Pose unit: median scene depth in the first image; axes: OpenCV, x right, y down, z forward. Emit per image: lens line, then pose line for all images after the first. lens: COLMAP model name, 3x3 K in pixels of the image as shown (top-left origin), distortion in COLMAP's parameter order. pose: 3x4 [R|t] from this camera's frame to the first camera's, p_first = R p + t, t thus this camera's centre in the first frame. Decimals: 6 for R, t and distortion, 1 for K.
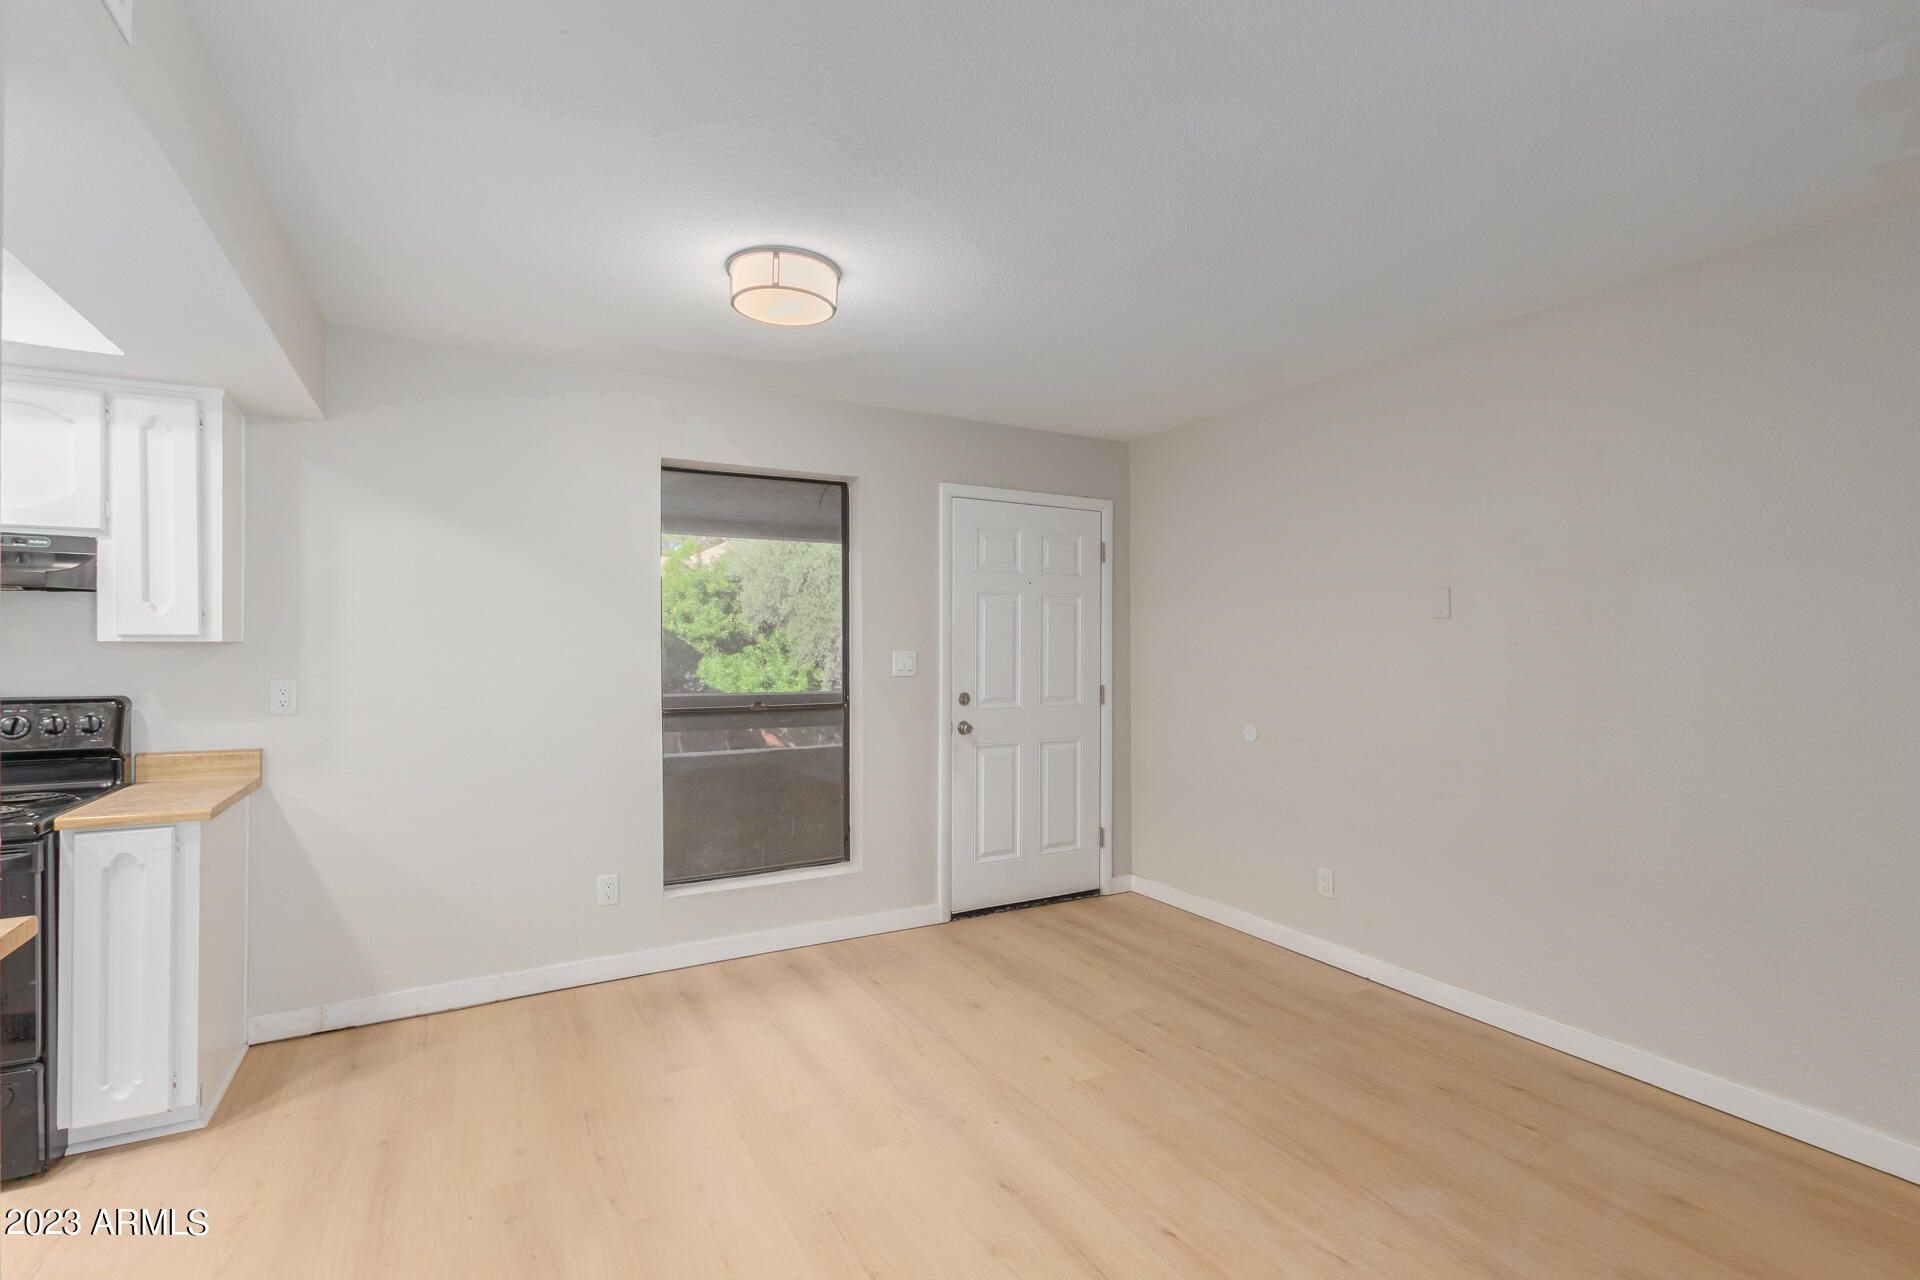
lens RADIAL K [[878.1, 0, 951.6], [0, 878.1, 644.3], [0, 0, 1]] dist [0.009977, -0.004997]
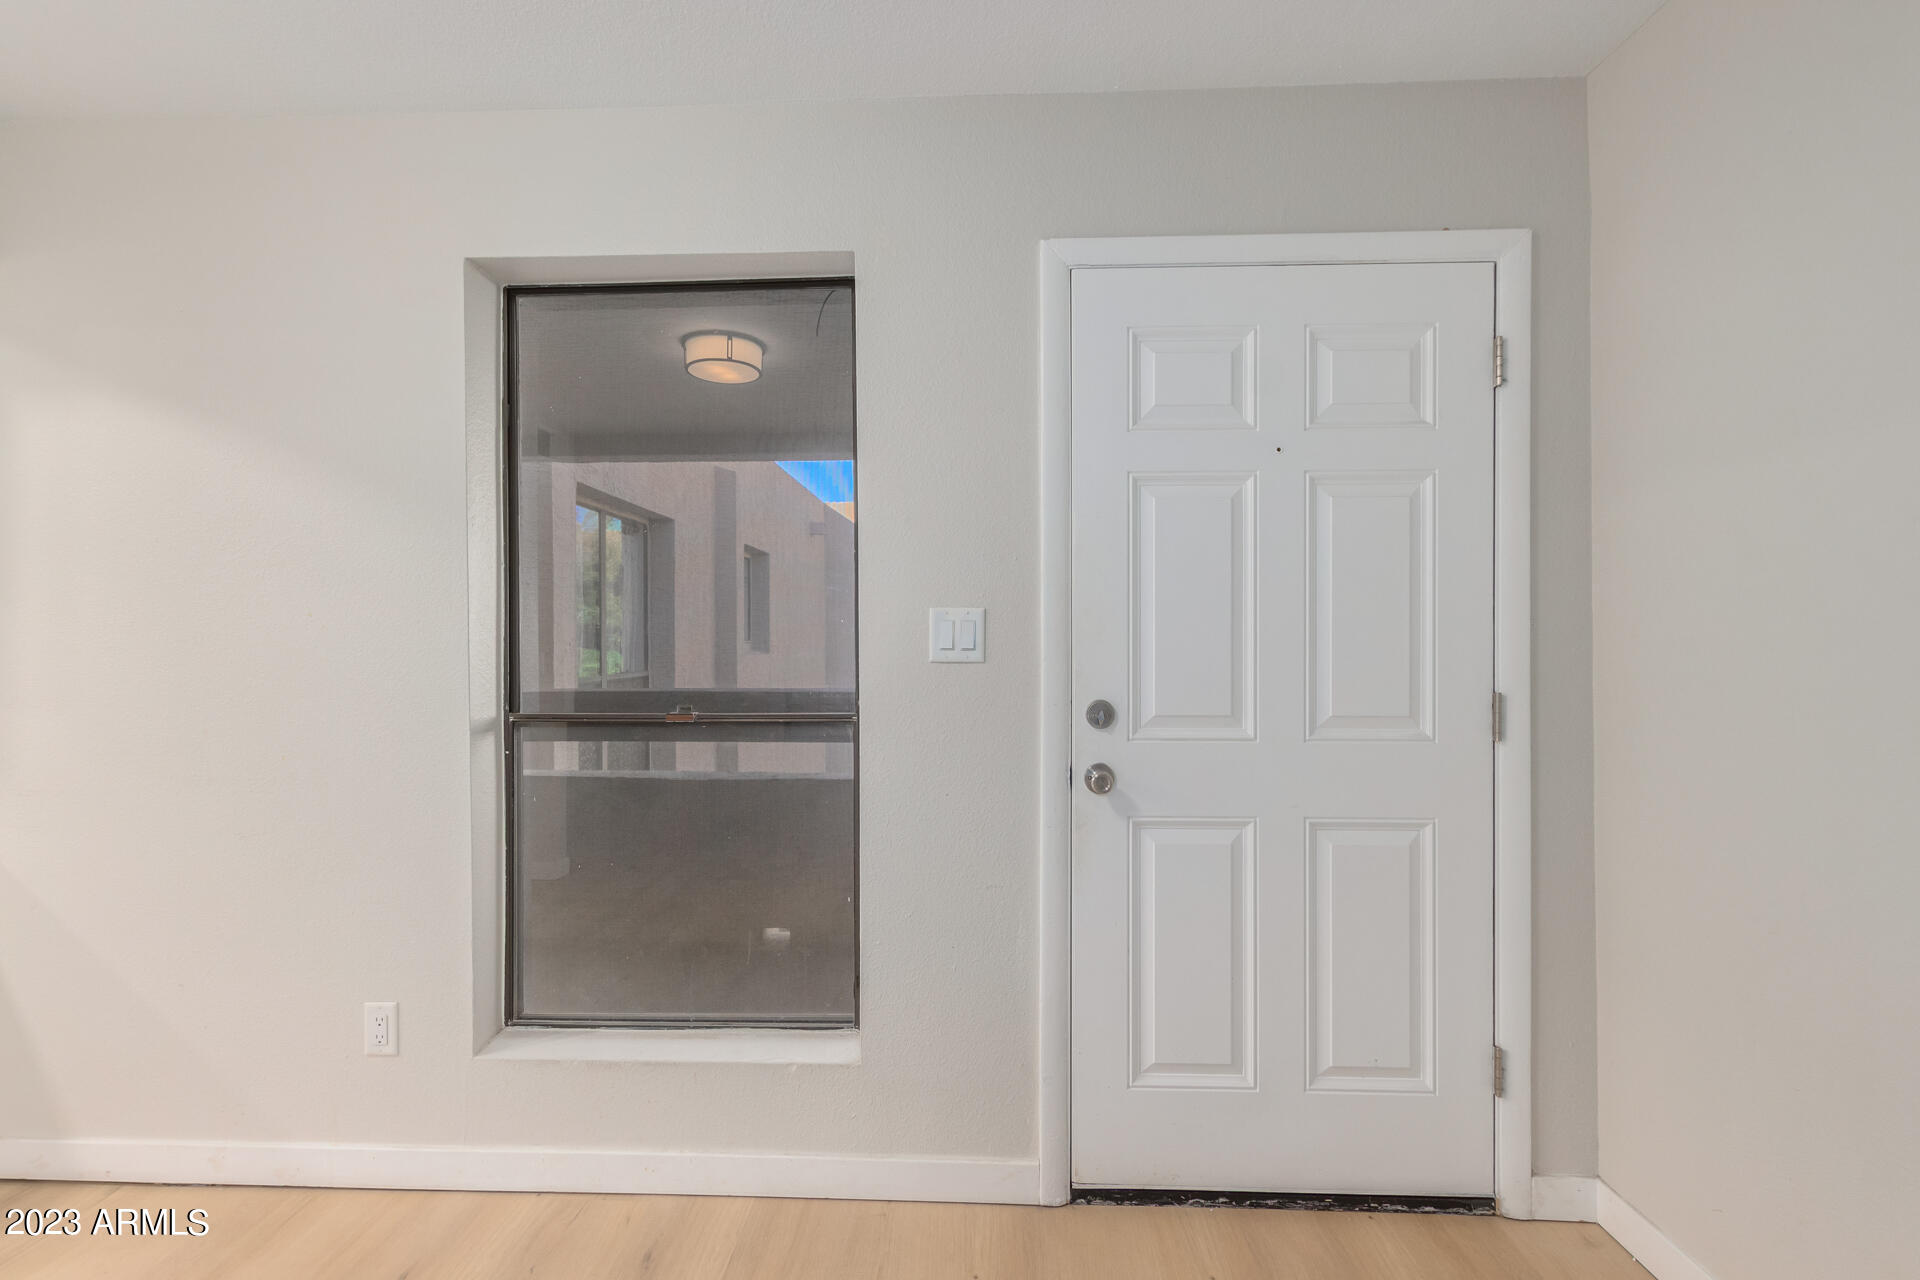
lens RADIAL K [[878.1, 0, 954.6], [0, 878.1, 639.5], [0, 0, 1]] dist [0.009977, -0.004997]
pose [[0.854178, -0.003623, -0.519969, 0.224547], [0.003821, 0.999992, -0.000690, 0.028878], [0.519967, -0.001397, 0.854185, 0.701392]]
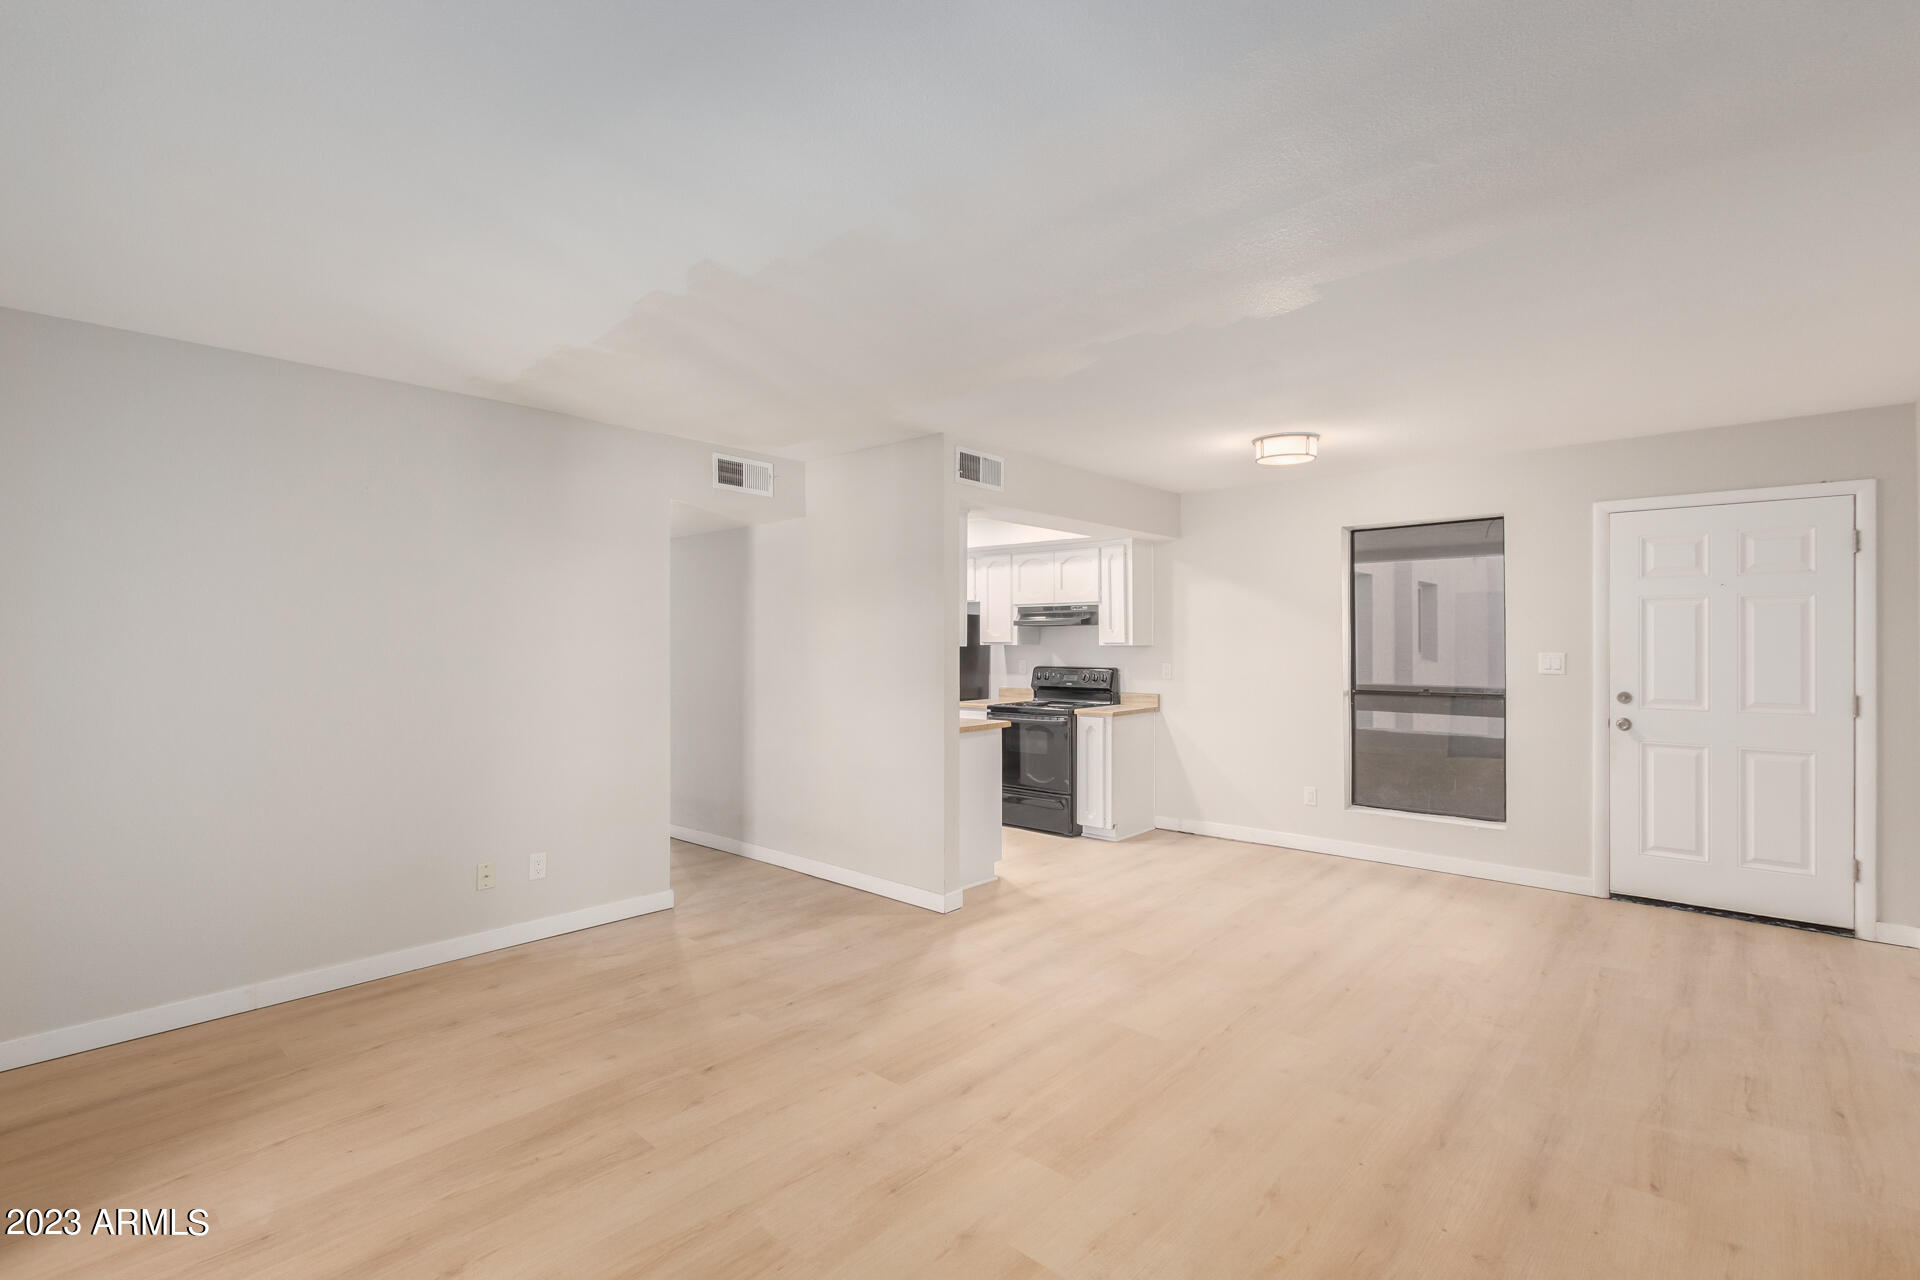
lens RADIAL K [[878.1, 0, 946.3], [0, 878.1, 638.3], [0, 0, 1]] dist [0.009977, -0.004997]
pose [[0.321188, -0.006077, -0.946996, 0.943878], [0.000514, 0.999980, -0.006243, -0.005698], [0.947015, 0.001518, 0.321185, -0.172530]]
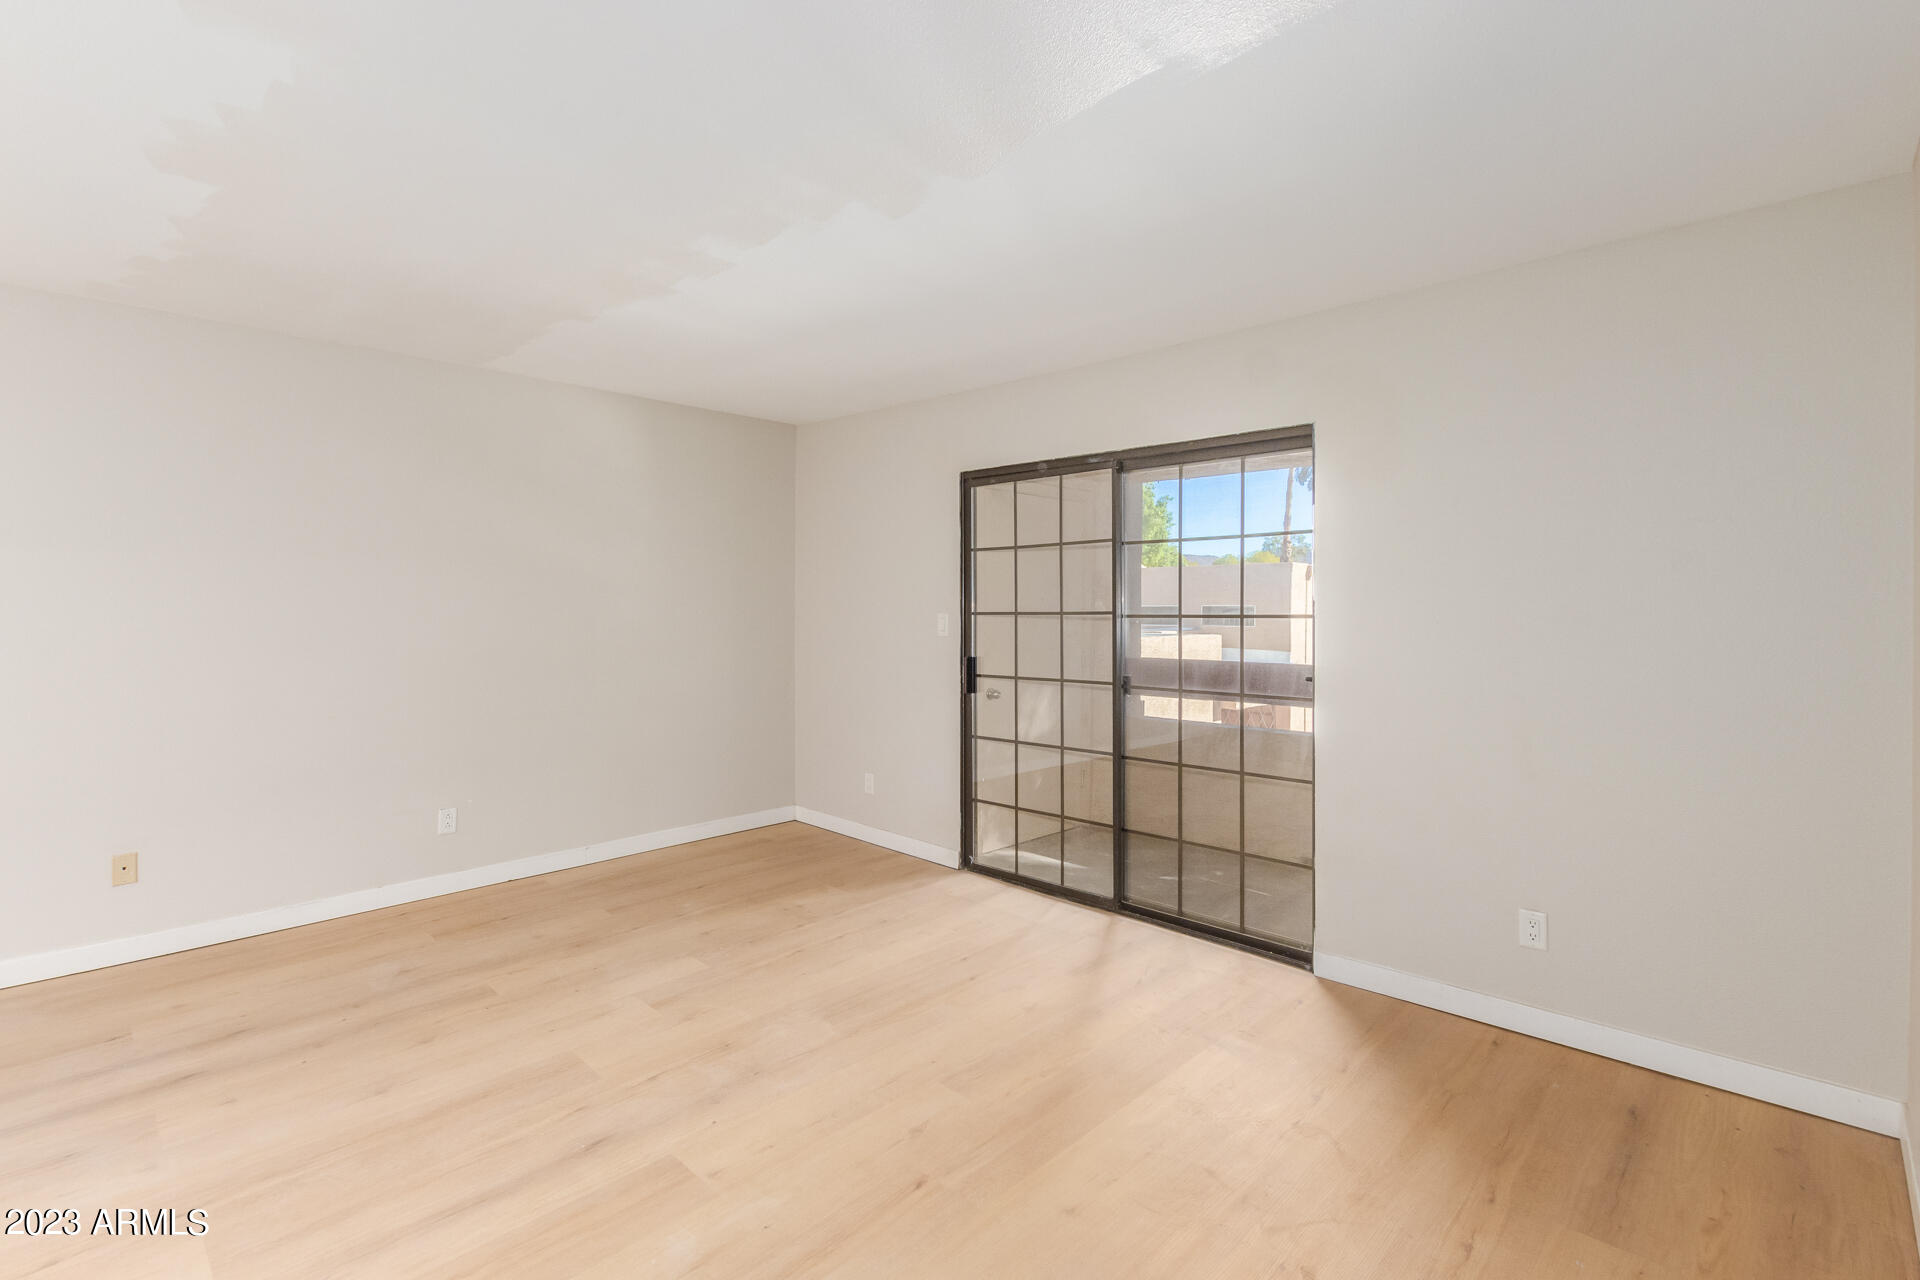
lens RADIAL K [[878.1, 0, 947.9], [0, 878.1, 618.9], [0, 0, 1]] dist [0.009977, -0.004997]
pose [[-0.294352, -0.010614, 0.955638, -0.455625], [-0.003815, 0.999943, 0.009931, 0.002243], [-0.955690, -0.000722, -0.294375, 0.036621]]
